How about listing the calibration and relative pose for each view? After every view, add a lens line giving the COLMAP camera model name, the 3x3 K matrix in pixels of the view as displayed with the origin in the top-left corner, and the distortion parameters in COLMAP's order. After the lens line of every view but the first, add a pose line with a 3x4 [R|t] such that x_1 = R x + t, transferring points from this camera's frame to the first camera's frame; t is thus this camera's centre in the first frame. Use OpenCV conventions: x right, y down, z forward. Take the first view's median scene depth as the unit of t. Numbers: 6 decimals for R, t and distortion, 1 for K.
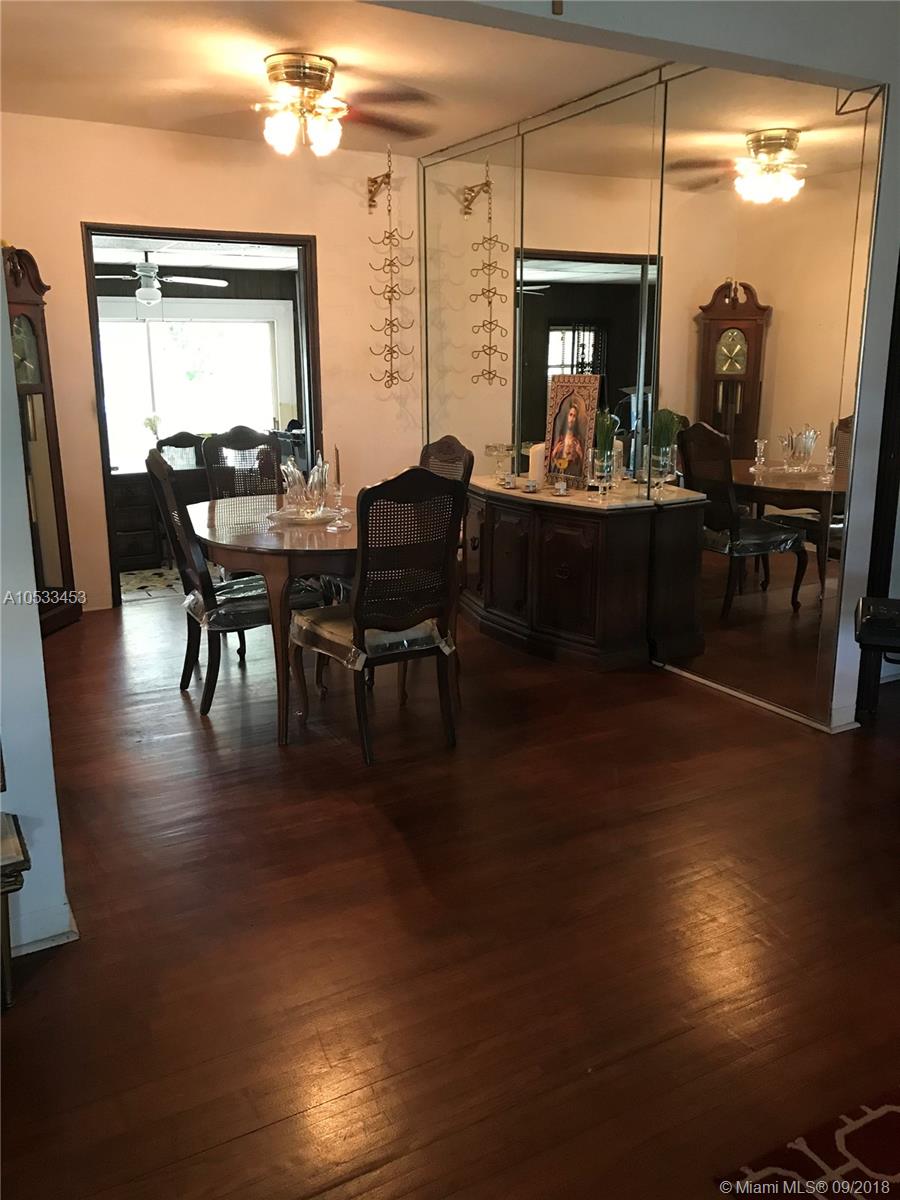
lens RADIAL K [[939.1, 0, 450.0], [0, 939.1, 600.0], [0, 0, 1]] dist [0.054696, -0.109029]
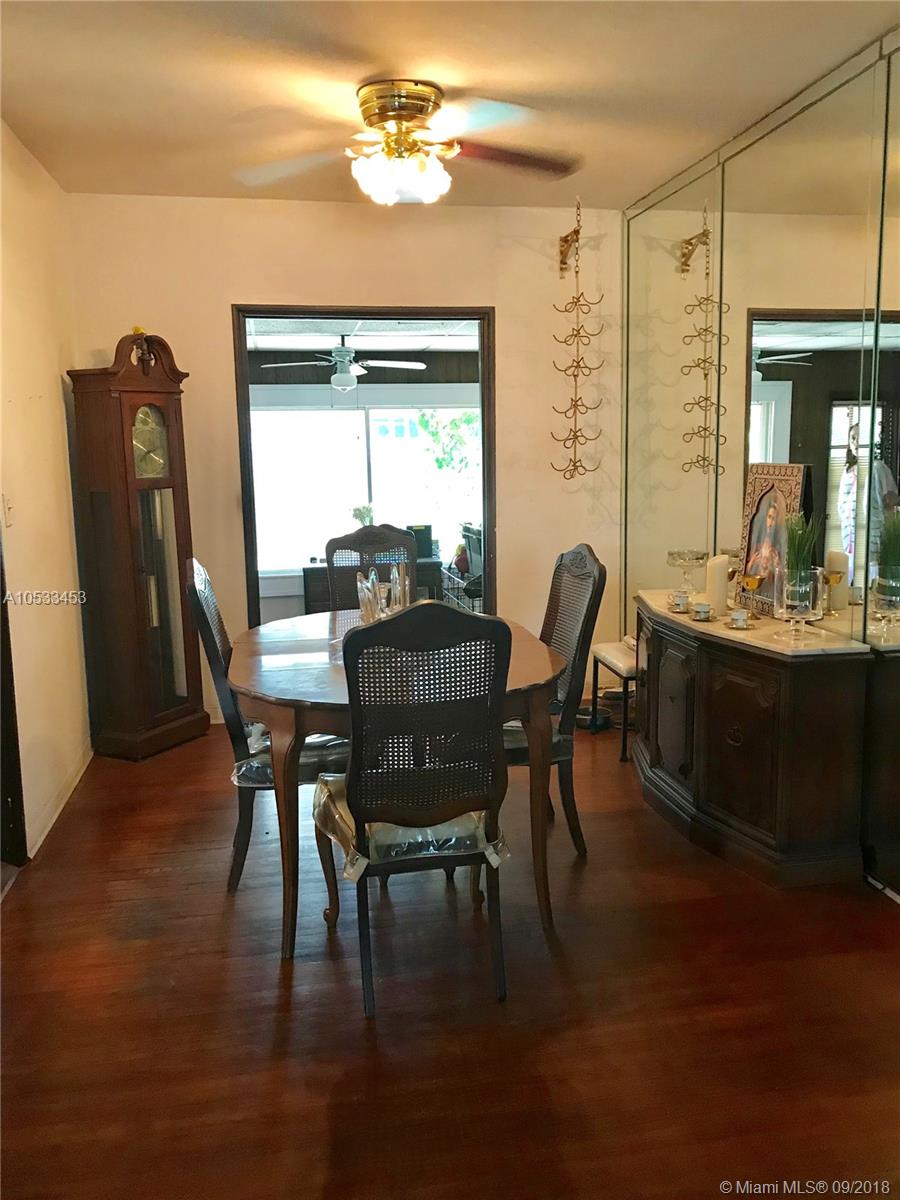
lens RADIAL K [[969.2, 0, 450.0], [0, 969.2, 600.0], [0, 0, 1]] dist [0.039166, -0.055069]
pose [[0.951364, 0.036657, -0.305882, 0.112858], [-0.063359, 0.994951, -0.077829, -0.050648], [0.301485, 0.093424, 0.948883, 0.183988]]
